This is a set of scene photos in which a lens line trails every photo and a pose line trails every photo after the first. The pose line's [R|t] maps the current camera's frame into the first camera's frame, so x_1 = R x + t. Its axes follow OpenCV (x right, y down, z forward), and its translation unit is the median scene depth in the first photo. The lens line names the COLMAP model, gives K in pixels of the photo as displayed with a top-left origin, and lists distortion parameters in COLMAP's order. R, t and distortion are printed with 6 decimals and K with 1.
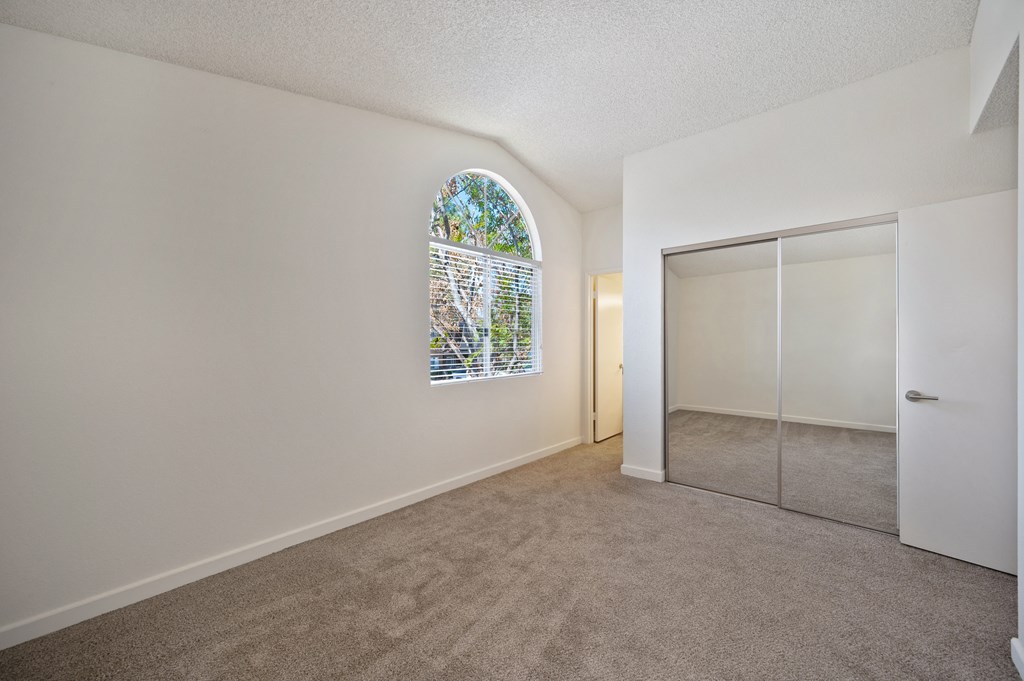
lens RADIAL K [[400.5, 0, 512.0], [0, 400.5, 340.5], [0, 0, 1]] dist [0.001101, -0.000012]
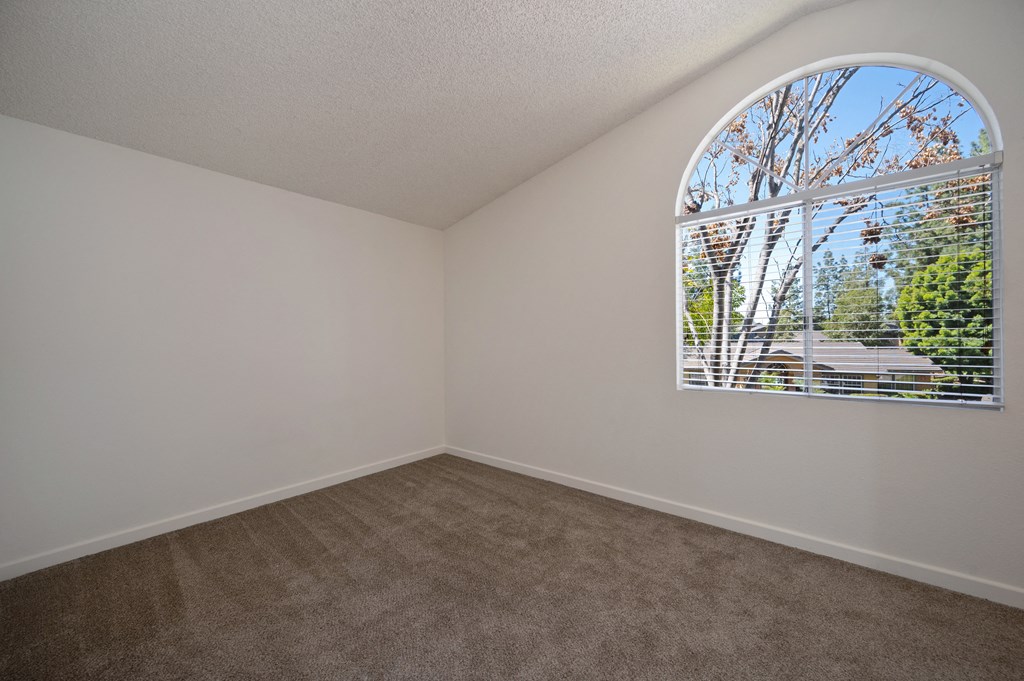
lens RADIAL K [[400.5, 0, 512.0], [0, 400.5, 340.5], [0, 0, 1]] dist [0.001101, -0.000012]
pose [[0.026336, 0.001122, -0.999653, 0.642838], [0.013229, 0.999911, 0.001471, 0.001161], [0.999566, -0.013263, 0.026319, 0.600526]]
